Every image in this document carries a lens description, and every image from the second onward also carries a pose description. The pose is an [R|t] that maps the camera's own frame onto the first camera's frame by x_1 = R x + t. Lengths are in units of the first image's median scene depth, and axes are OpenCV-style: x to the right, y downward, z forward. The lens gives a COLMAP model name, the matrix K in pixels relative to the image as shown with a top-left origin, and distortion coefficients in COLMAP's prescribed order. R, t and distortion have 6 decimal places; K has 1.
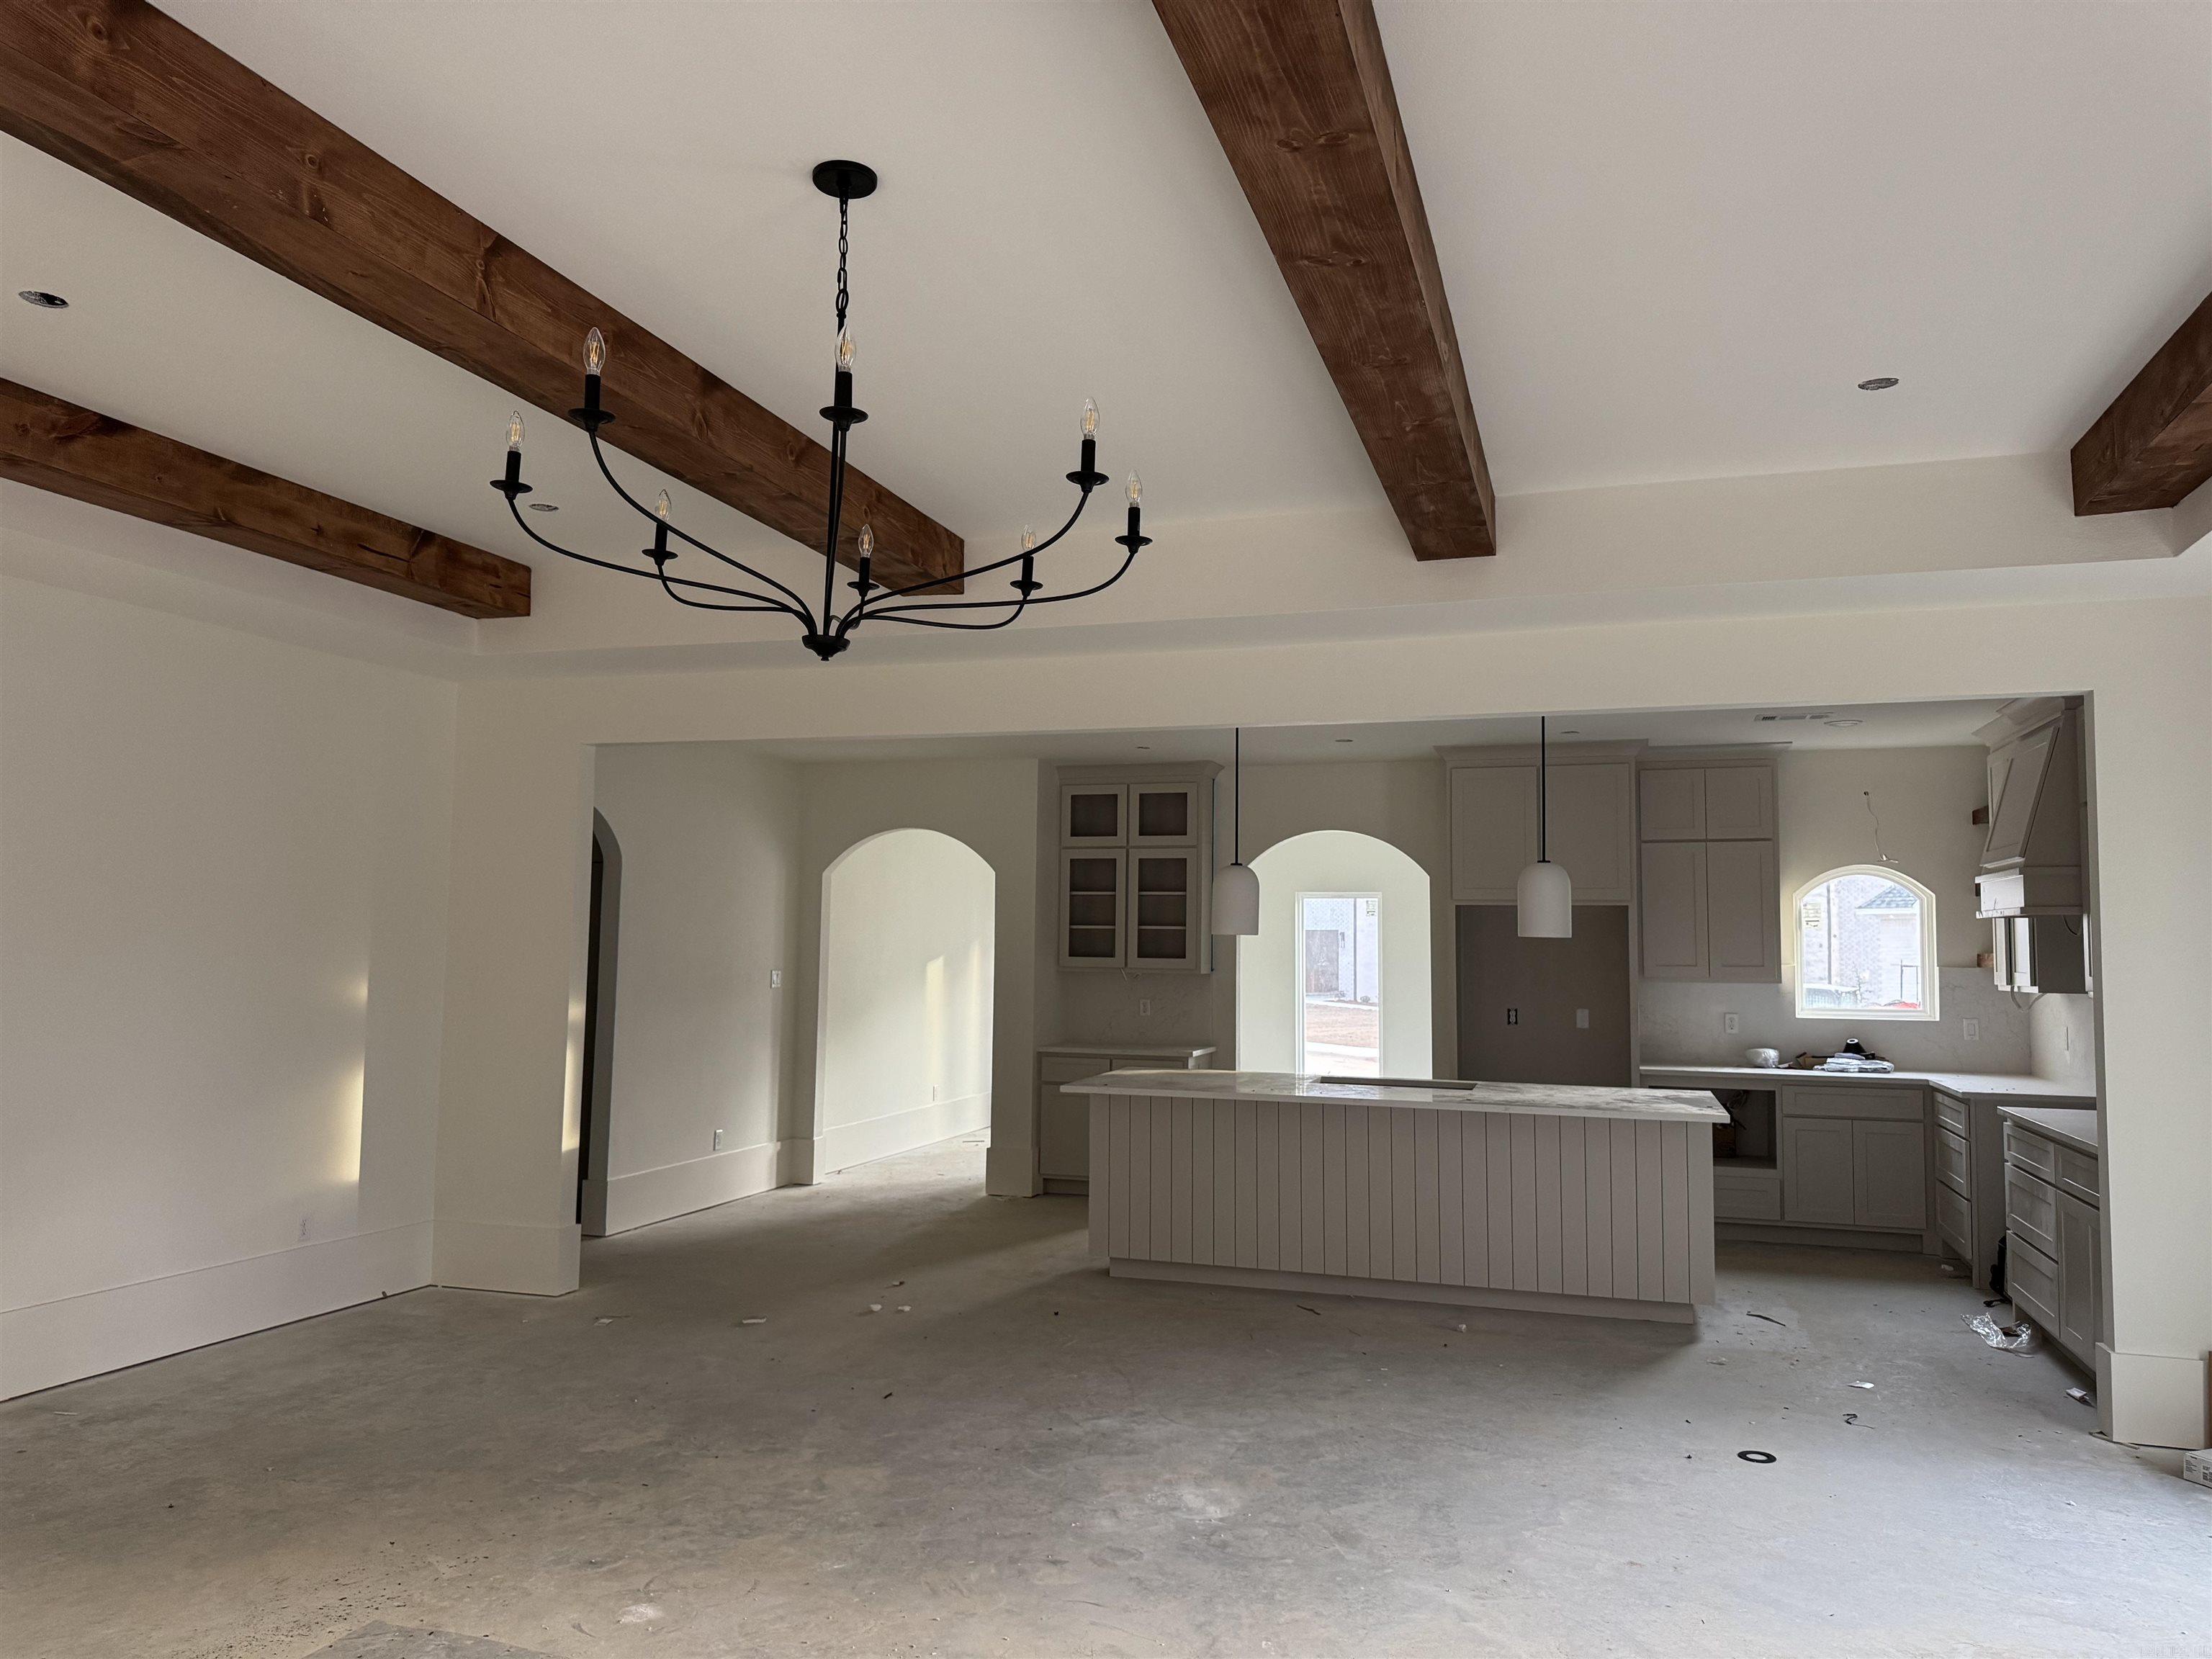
lens RADIAL K [[1572.8, 0, 1106.0], [0, 1572.8, 829.5], [0, 0, 1]] dist [0.084208, -0.098306]
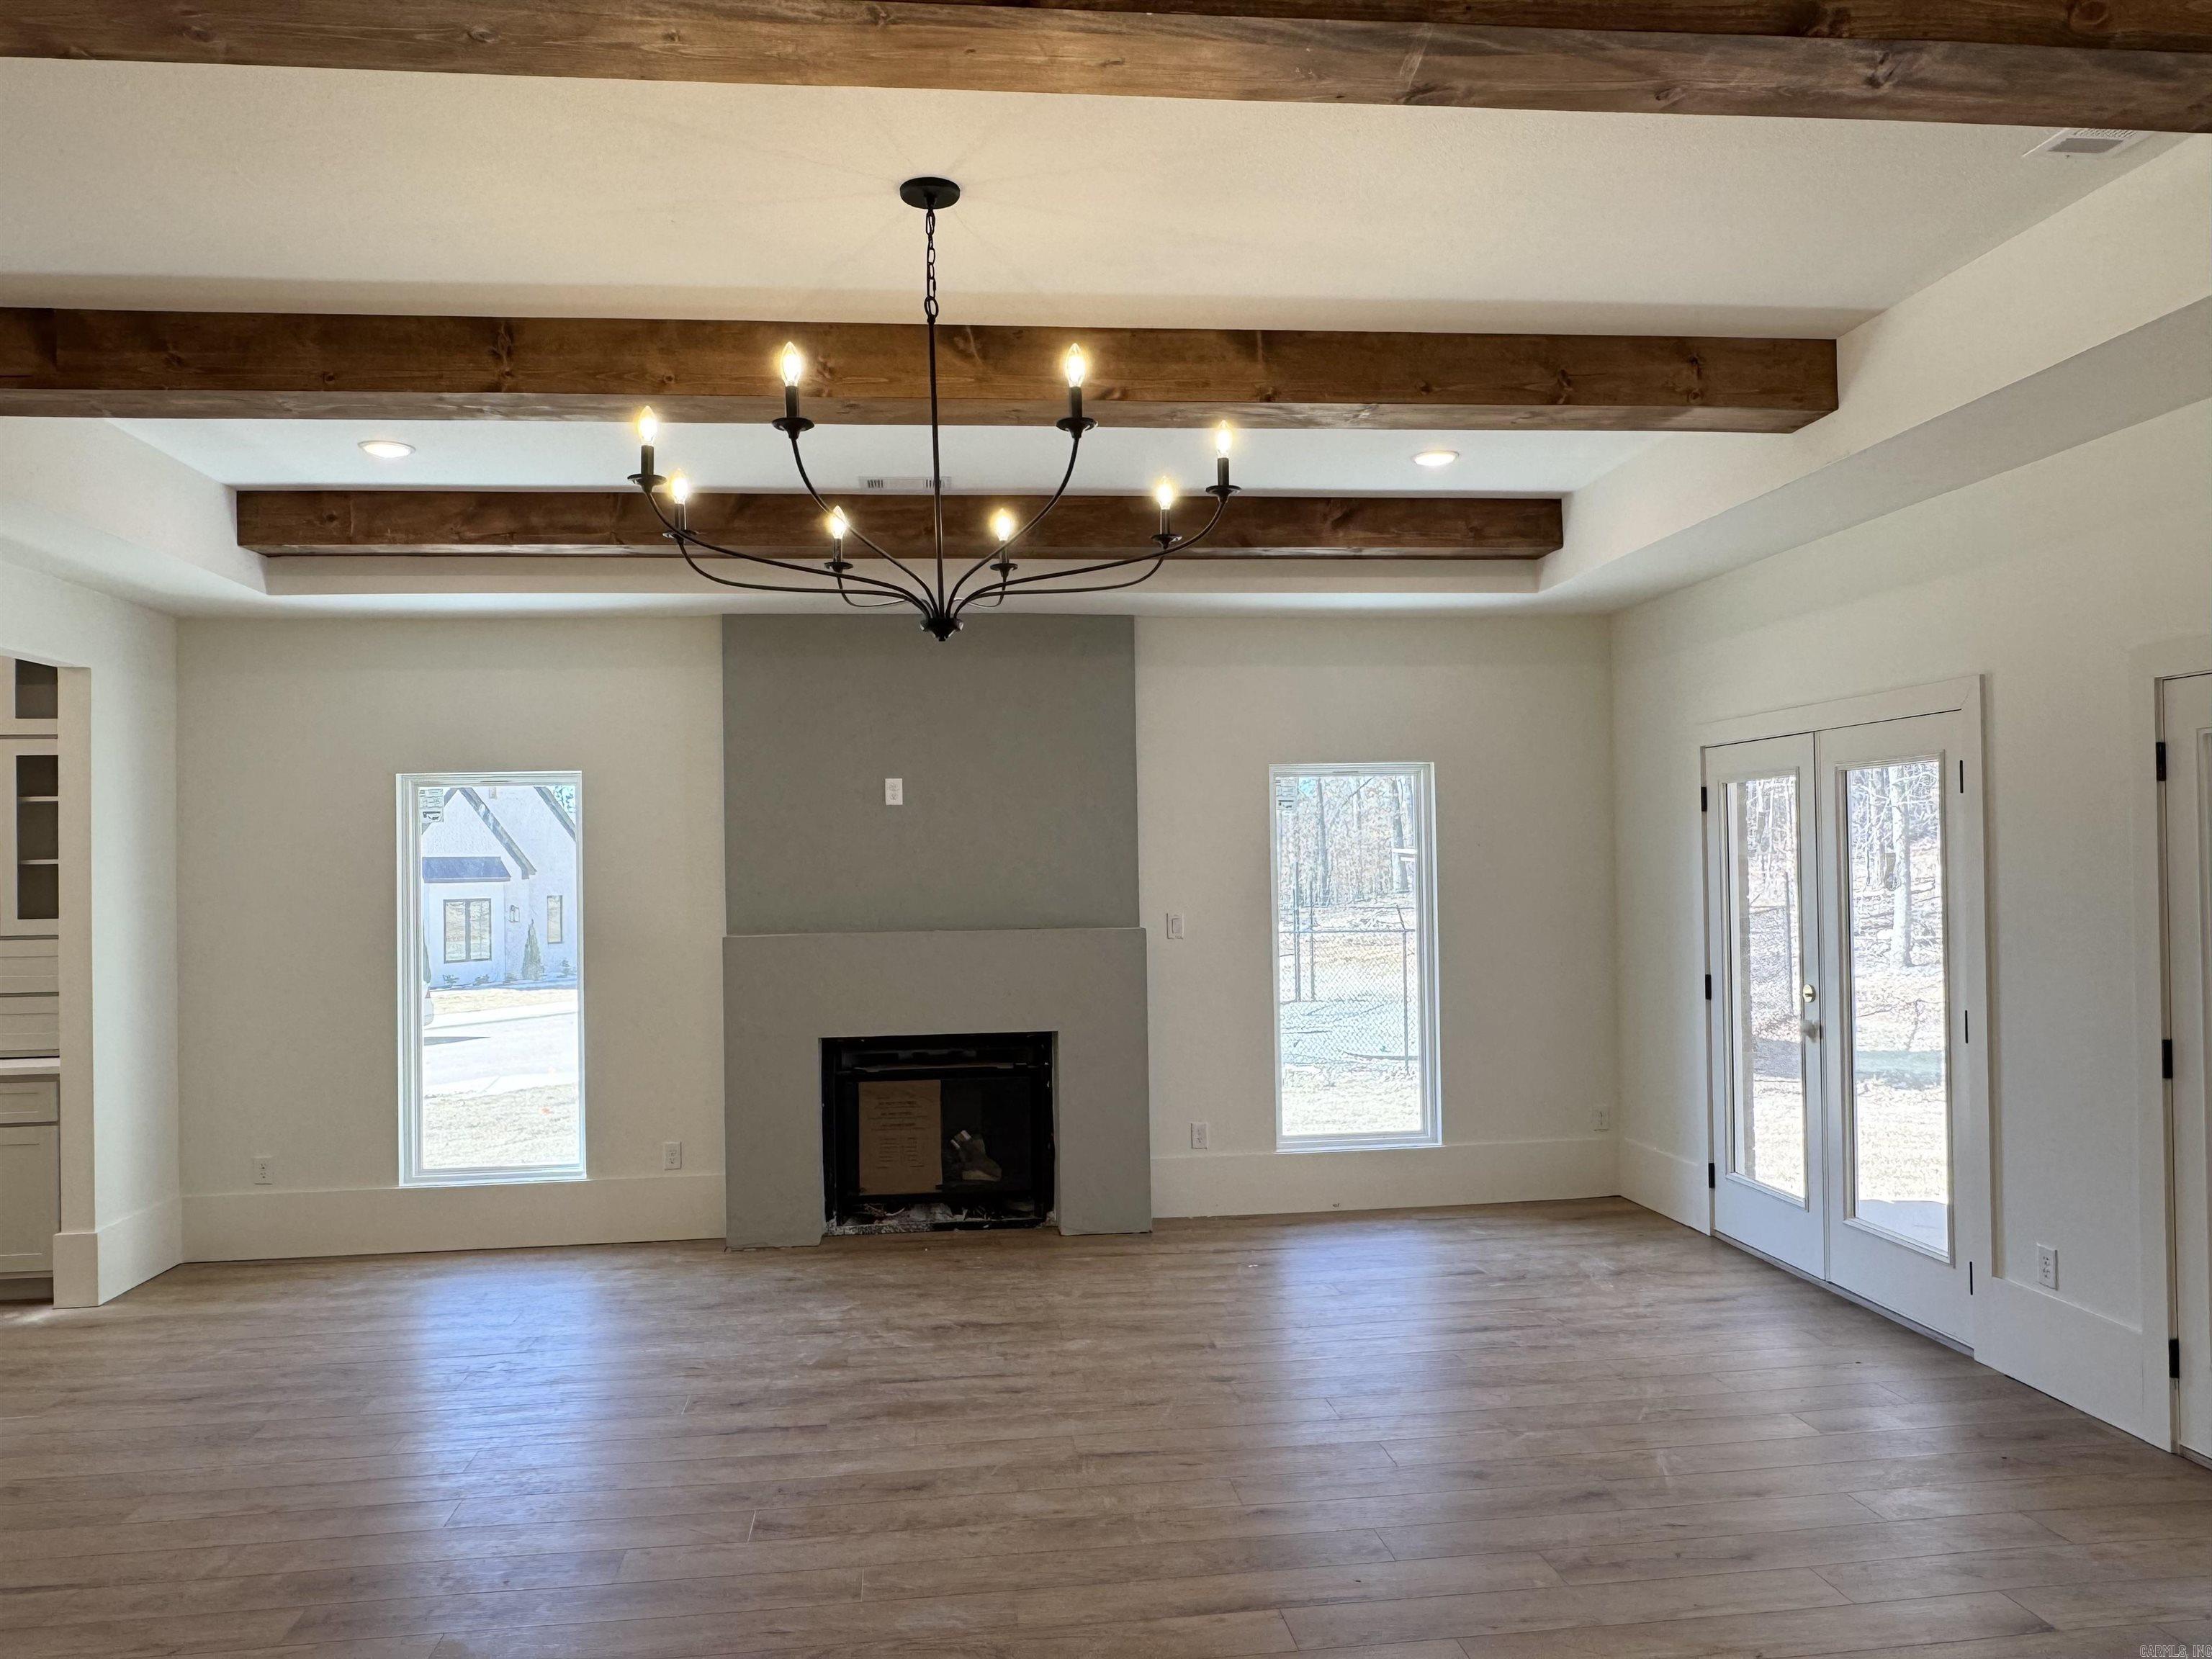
lens RADIAL K [[1544.8, 0, 1106.0], [0, 1544.8, 829.5], [0, 0, 1]] dist [0.032291, 0.002526]
pose [[-0.416493, 0.015602, 0.909005, -0.699645], [-0.057517, 0.997398, -0.043473, 0.035957], [-0.907318, -0.070390, -0.414512, 0.775143]]
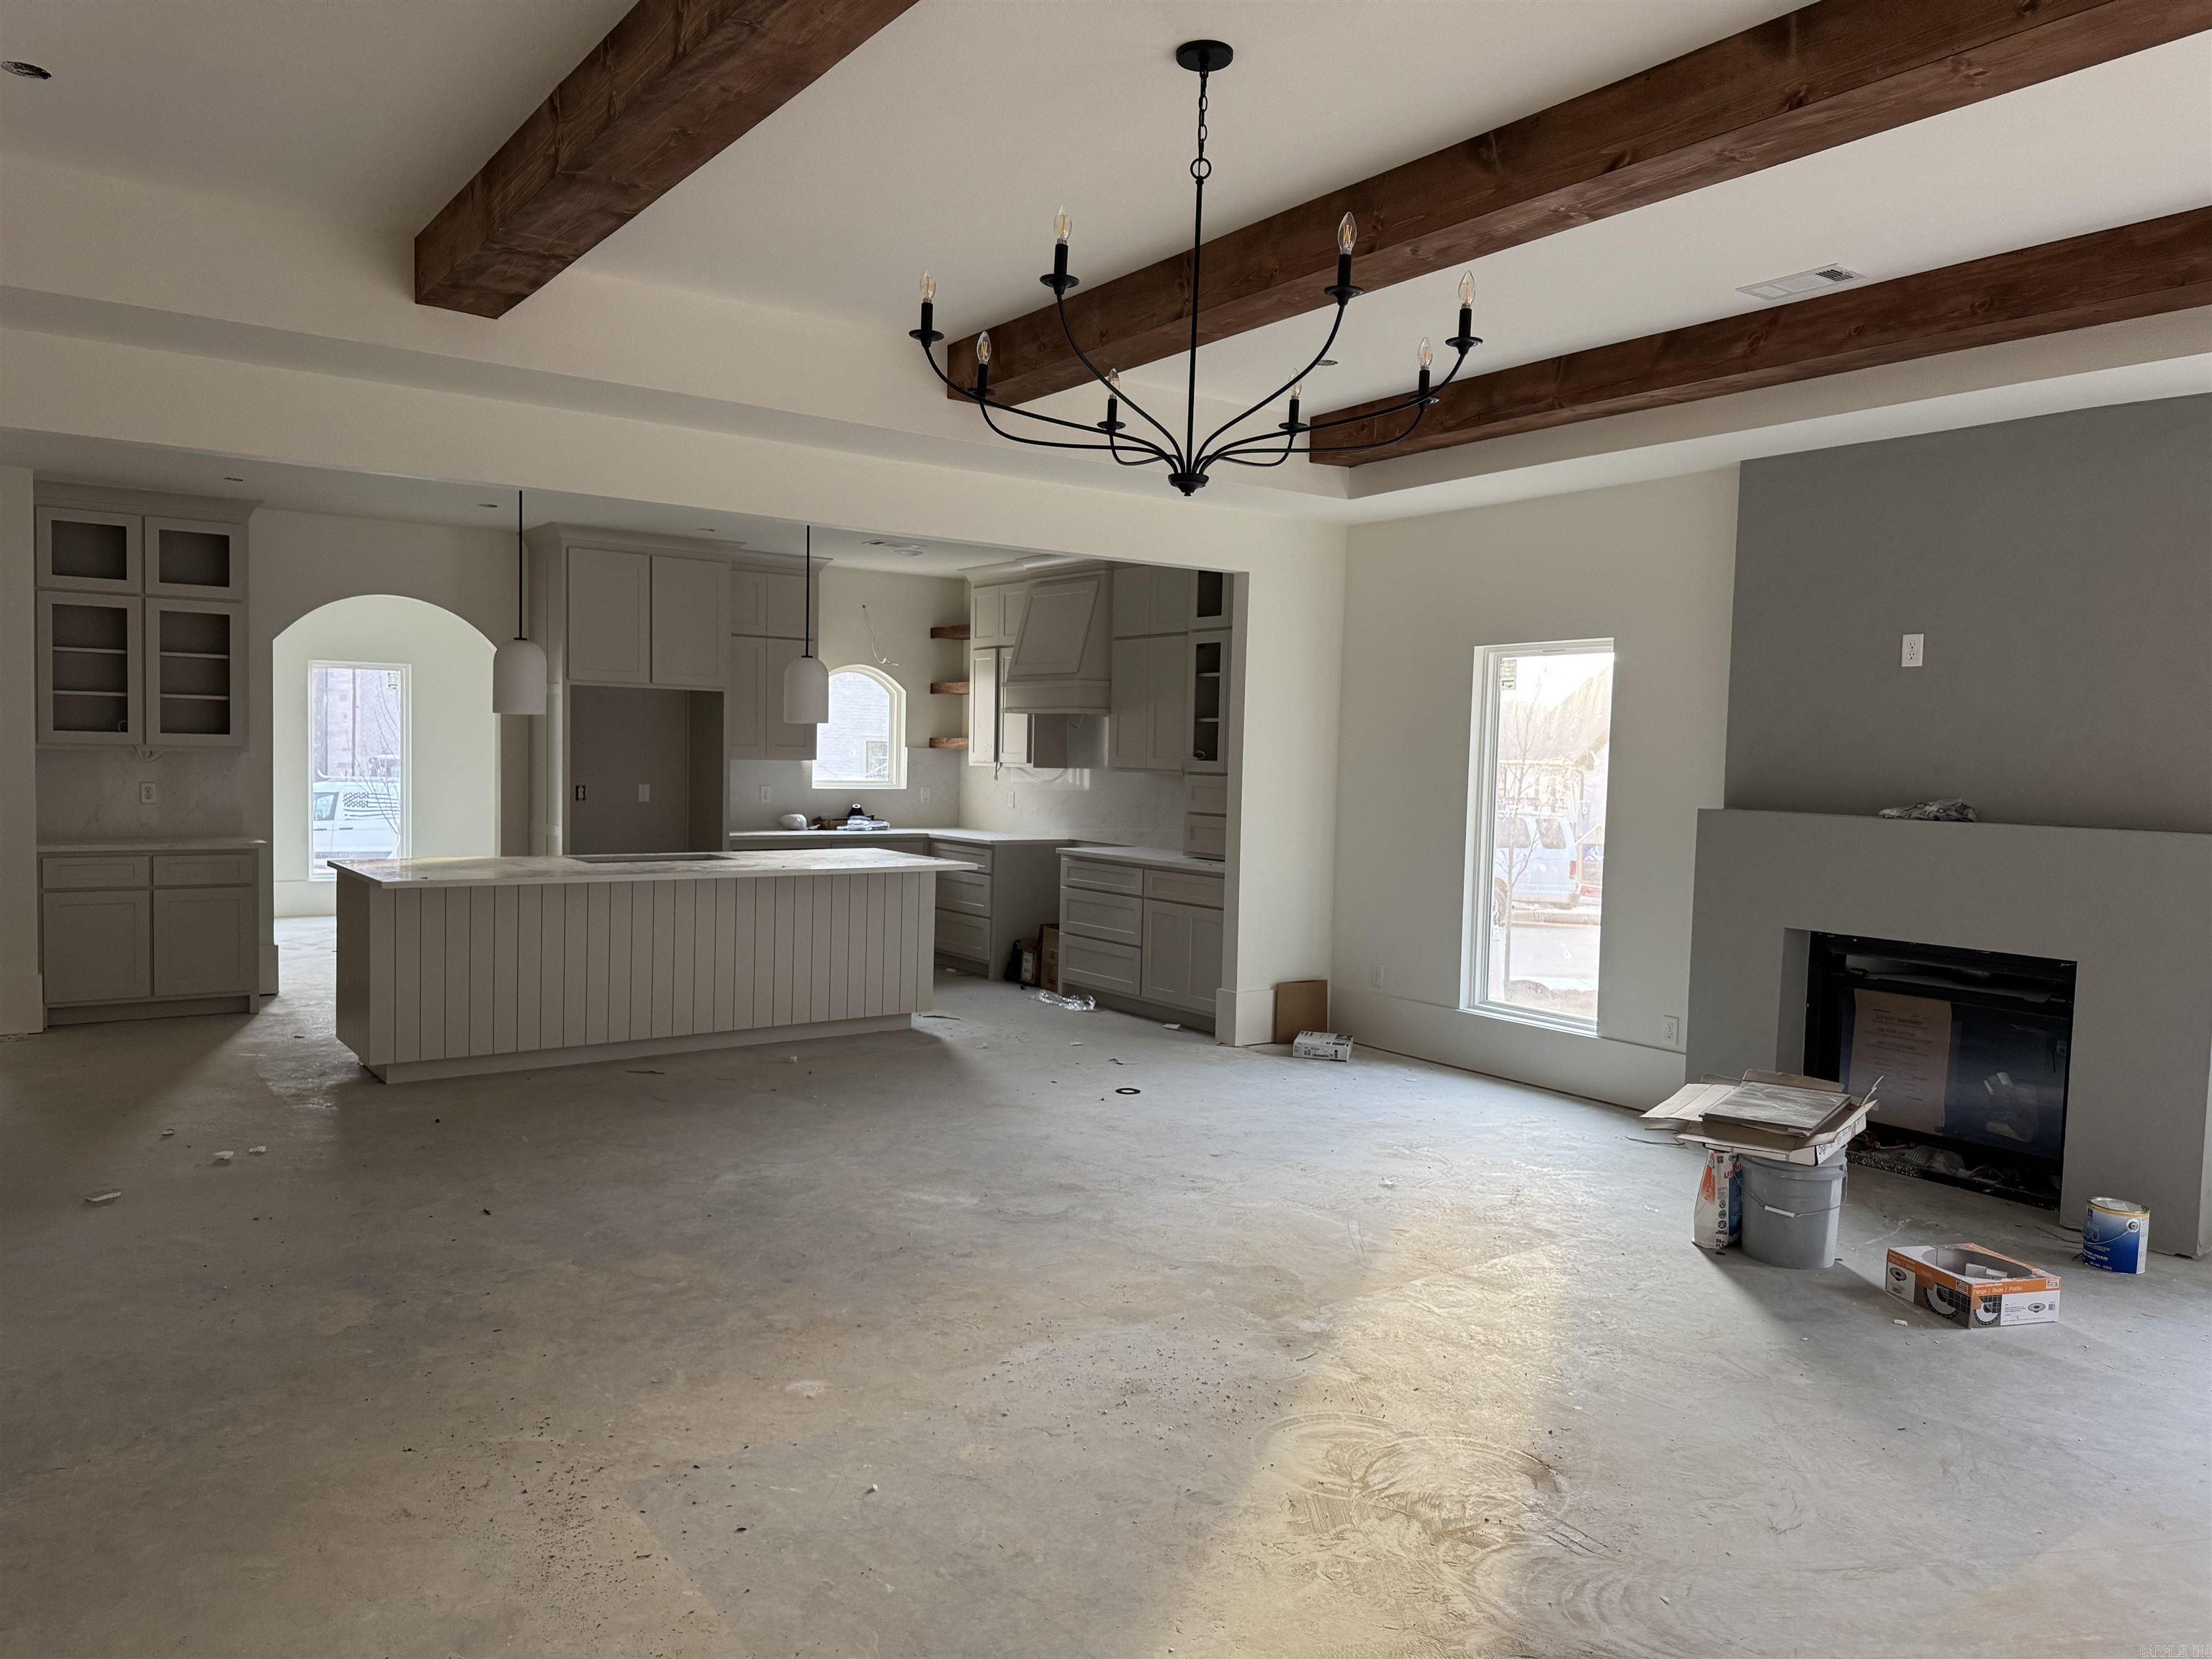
lens RADIAL K [[1560.5, 0, 1106.0], [0, 1560.5, 829.5], [0, 0, 1]] dist [0.084348, -0.097278]
pose [[0.580427, -0.039061, 0.813375, -0.679344], [-0.079076, 0.991425, 0.104040, 0.011676], [-0.810464, -0.124706, 0.572361, 0.214052]]
